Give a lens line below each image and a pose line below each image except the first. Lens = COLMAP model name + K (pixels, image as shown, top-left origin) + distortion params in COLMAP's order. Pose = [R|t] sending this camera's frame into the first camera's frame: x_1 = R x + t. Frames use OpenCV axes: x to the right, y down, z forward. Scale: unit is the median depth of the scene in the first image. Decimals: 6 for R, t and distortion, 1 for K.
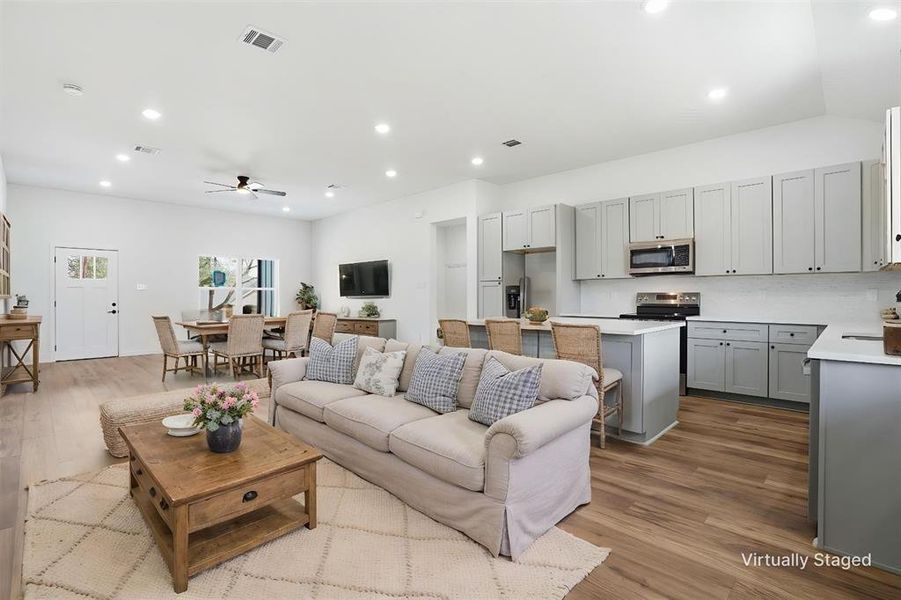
lens RADIAL K [[416.1, 0, 450.5], [0, 416.1, 300.0], [0, 0, 1]] dist [-0.024905, 0.000512]
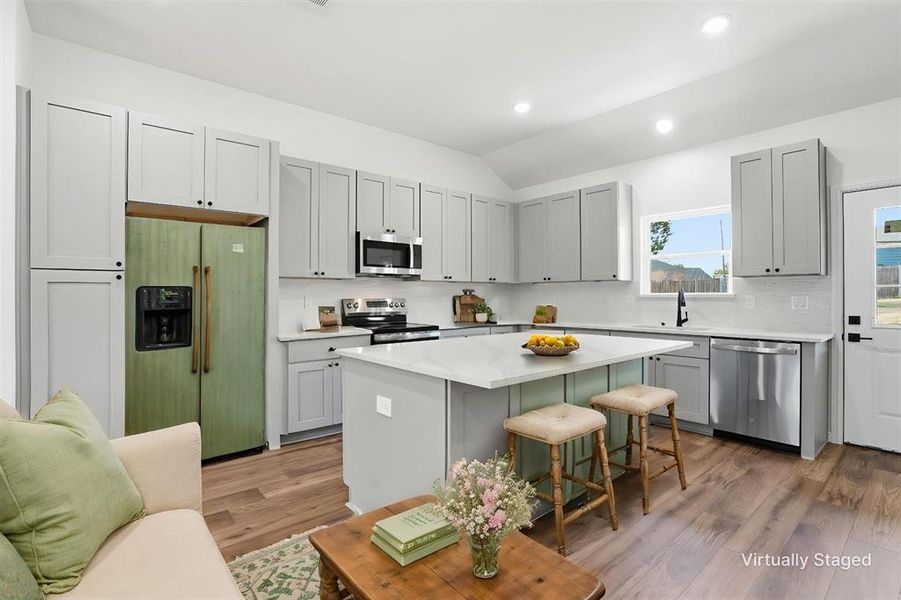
lens RADIAL K [[416.1, 0, 450.5], [0, 416.1, 300.0], [0, 0, 1]] dist [-0.024905, 0.000512]
pose [[0.137434, -0.005354, 0.990497, -0.504488], [0.019908, 0.999798, 0.002642, -0.024738], [-0.990311, 0.019356, 0.137512, 1.298395]]
